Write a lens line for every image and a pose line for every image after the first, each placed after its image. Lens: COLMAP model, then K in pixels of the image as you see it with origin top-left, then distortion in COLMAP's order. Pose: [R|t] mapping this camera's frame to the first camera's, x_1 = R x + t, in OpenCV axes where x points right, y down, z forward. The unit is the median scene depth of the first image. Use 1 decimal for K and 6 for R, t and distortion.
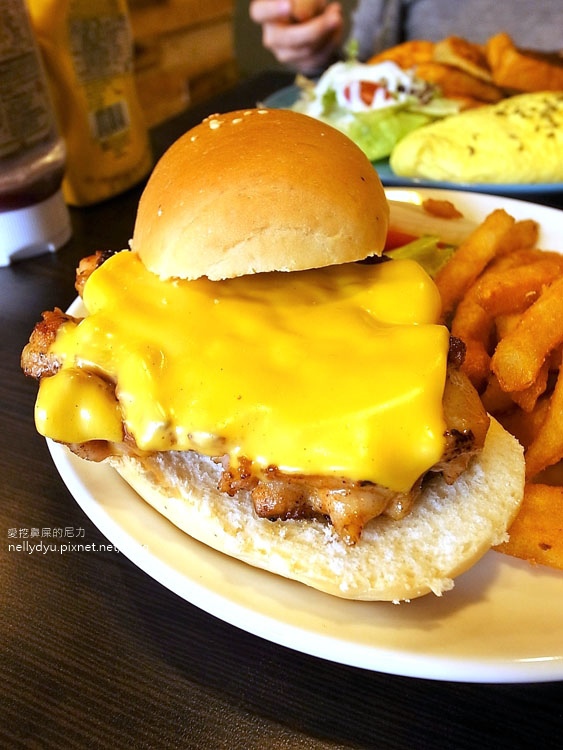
lens RADIAL K [[603.6, 0, 281.5], [0, 603.6, 375.0], [0, 0, 1]] dist [-0.056912, 0.003110]
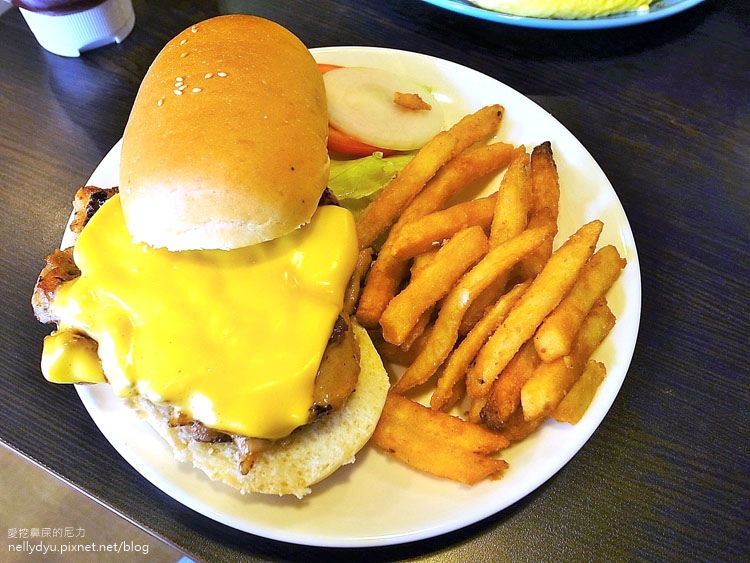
lens RADIAL K [[603.6, 0, 375.0], [0, 603.6, 281.5], [0, 0, 1]] dist [-0.056912, 0.003110]
pose [[0.997686, 0.045594, 0.050444, 0.312341], [-0.060432, 0.934628, 0.350453, -0.685307], [-0.031168, -0.352691, 0.935221, -0.301221]]
